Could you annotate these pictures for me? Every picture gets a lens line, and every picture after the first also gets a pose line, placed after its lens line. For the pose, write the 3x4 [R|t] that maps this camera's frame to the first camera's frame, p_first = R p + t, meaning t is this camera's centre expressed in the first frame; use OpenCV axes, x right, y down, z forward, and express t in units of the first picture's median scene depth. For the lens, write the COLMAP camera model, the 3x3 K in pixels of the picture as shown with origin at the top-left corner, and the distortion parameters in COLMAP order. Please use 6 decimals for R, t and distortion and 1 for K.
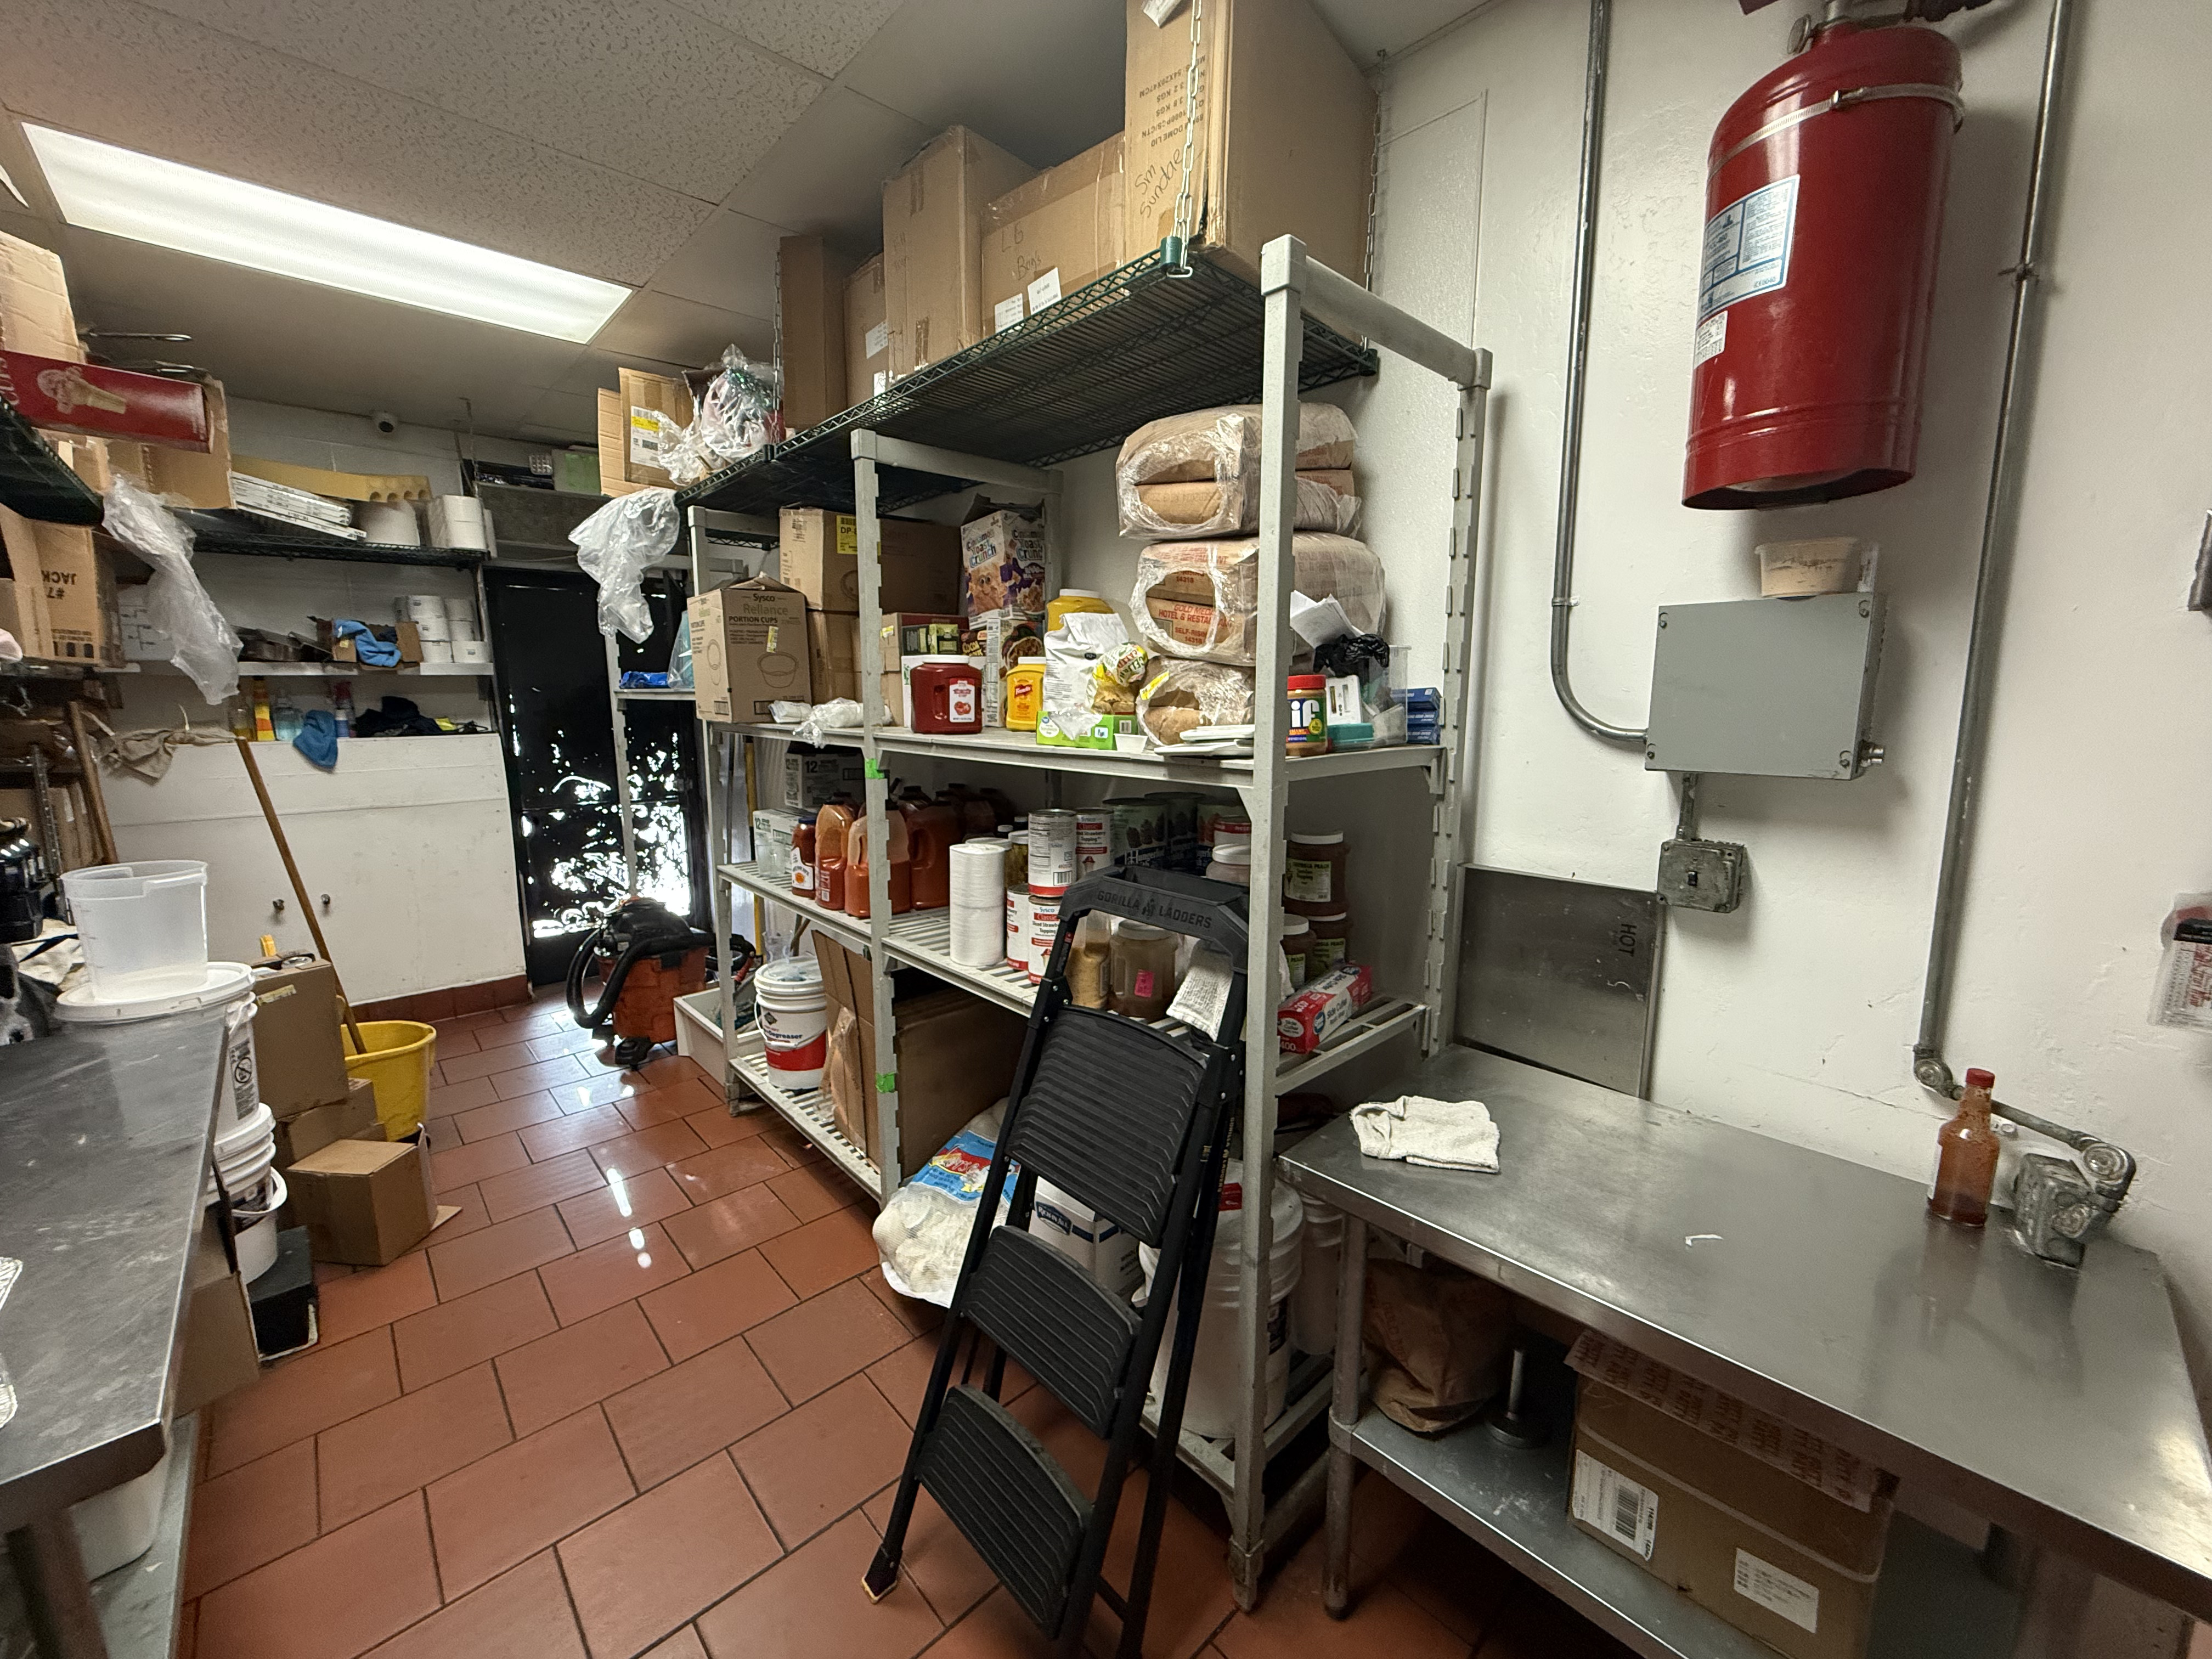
lens RADIAL K [[873.0, 0, 1099.2], [0, 873.0, 825.2], [0, 0, 1]] dist [-0.000276, -0.000593]
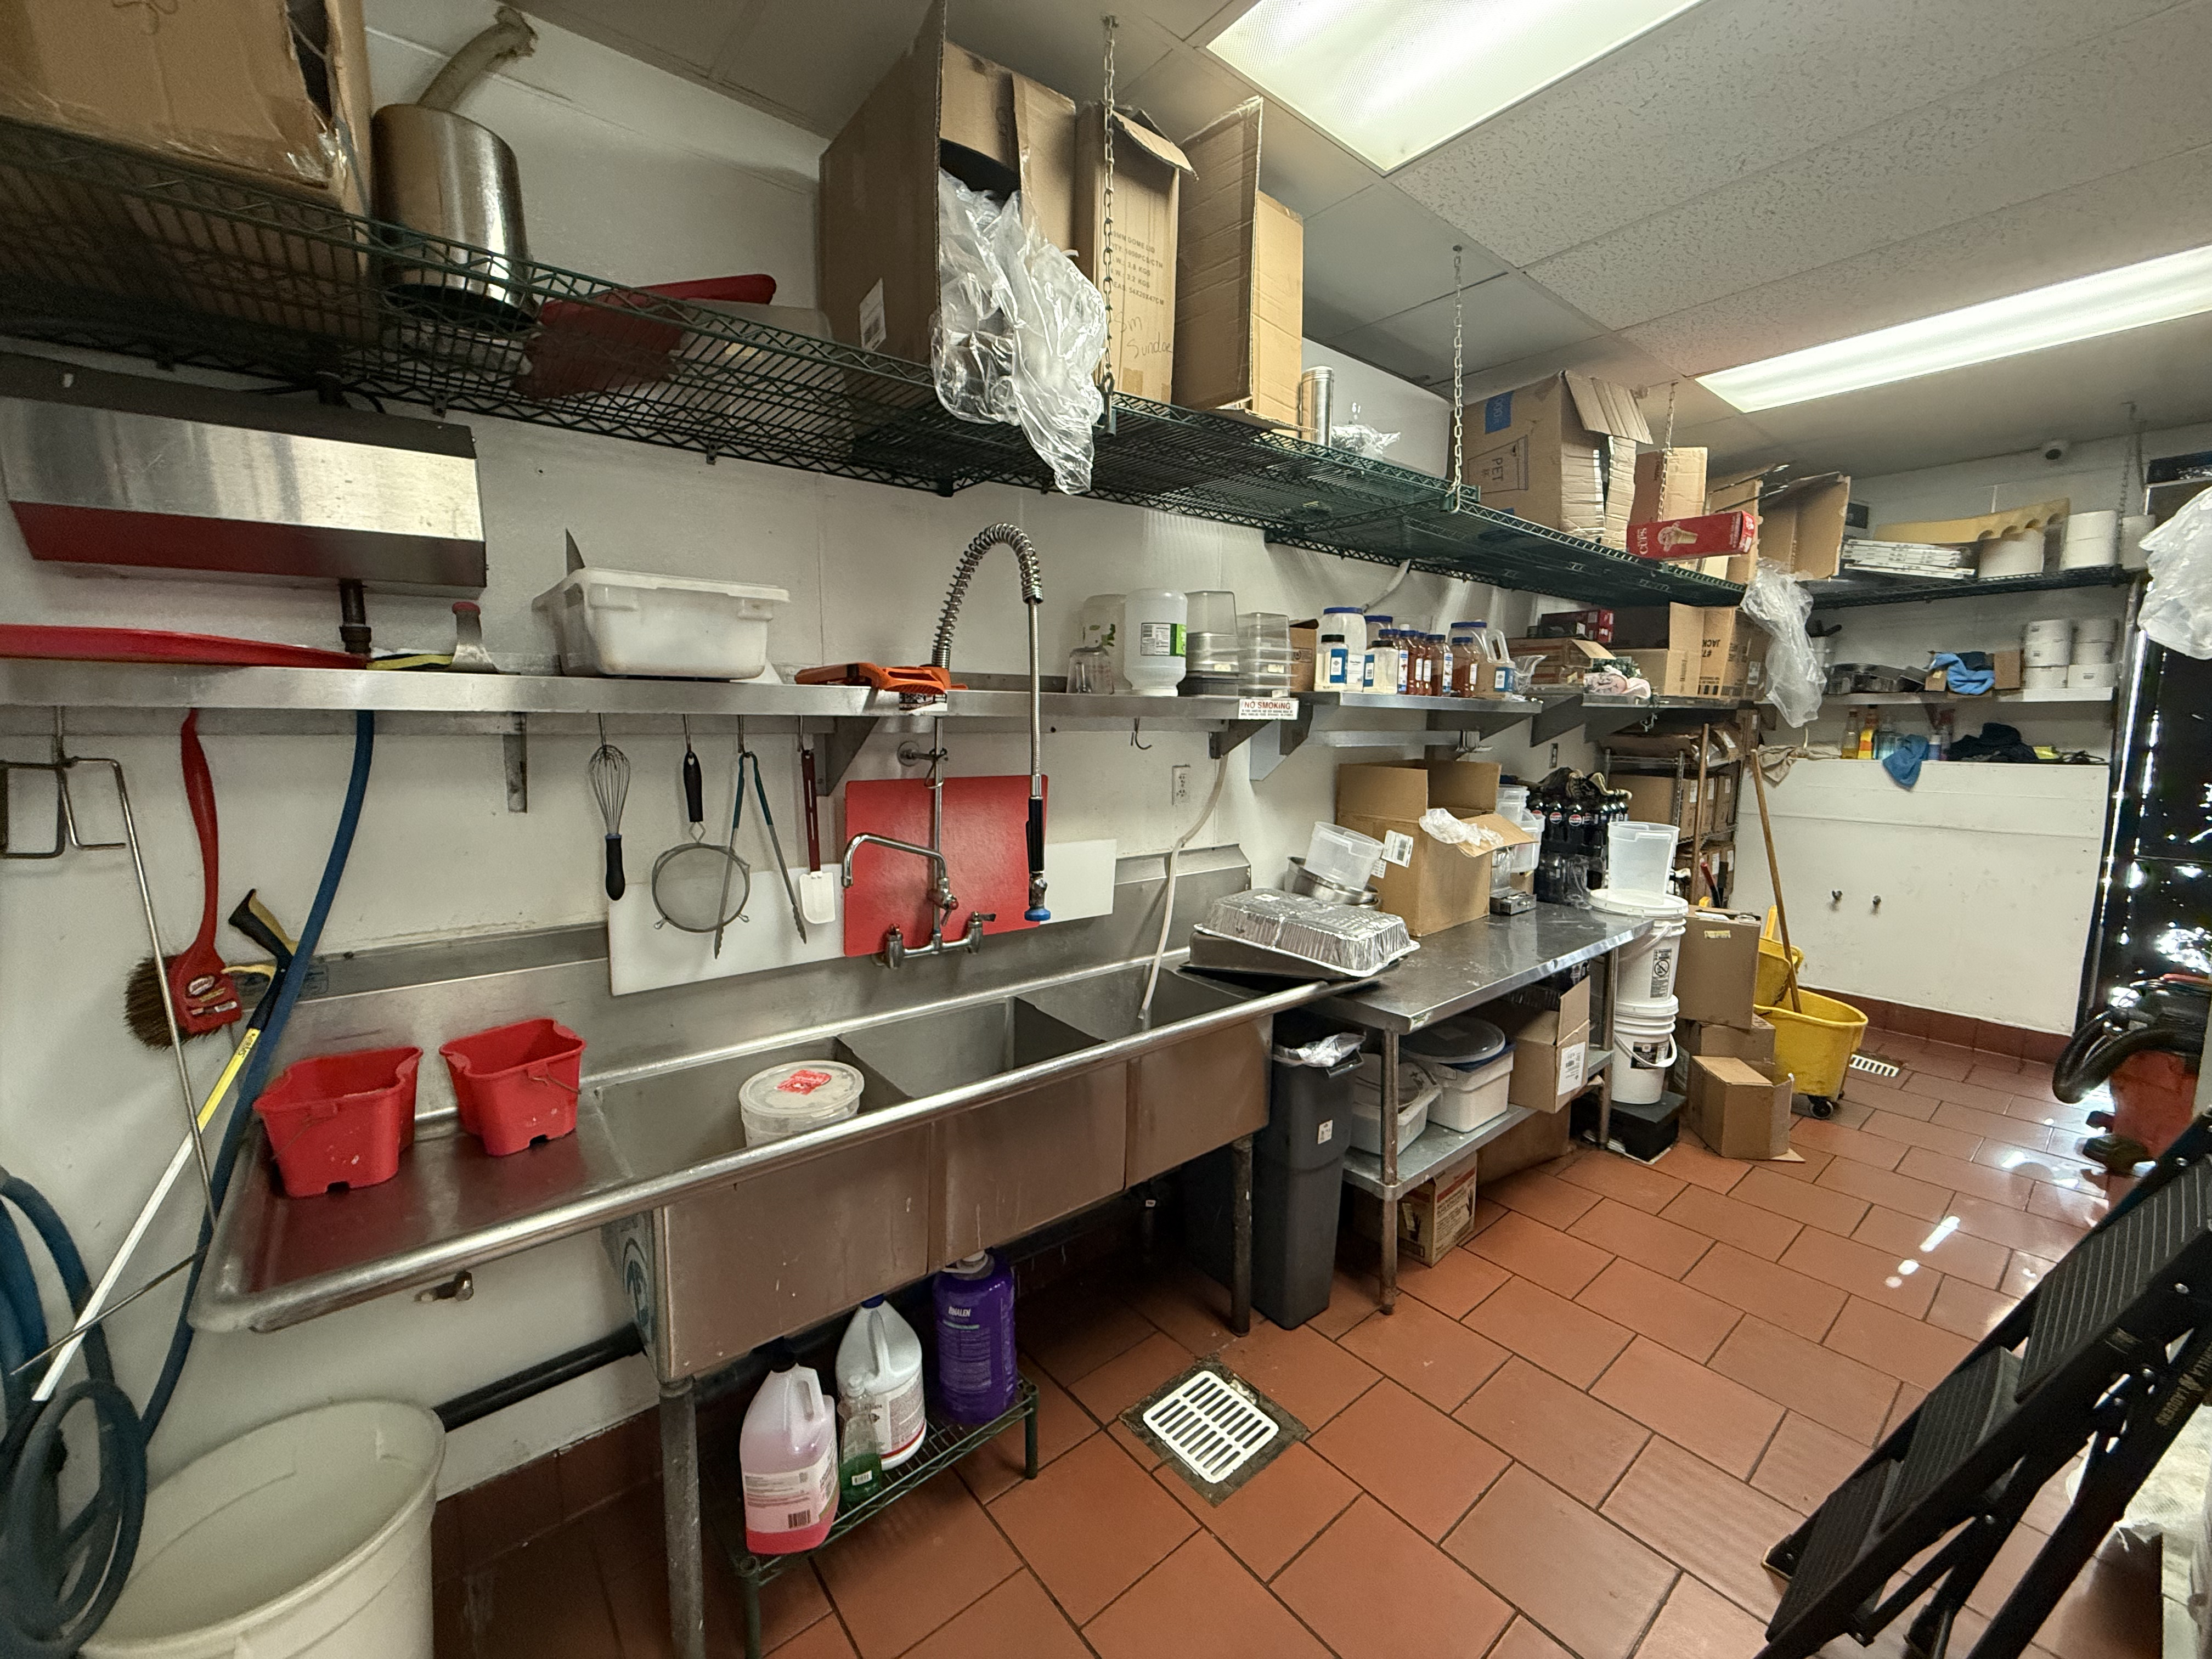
lens RADIAL K [[873.0, 0, 1099.2], [0, 873.0, 825.2], [0, 0, 1]] dist [-0.000276, -0.000593]
pose [[-0.070904, 0.122850, -0.989889, 0.311371], [-0.154588, 0.979043, 0.132577, -0.004895], [0.985432, 0.162425, -0.050427, 0.045605]]
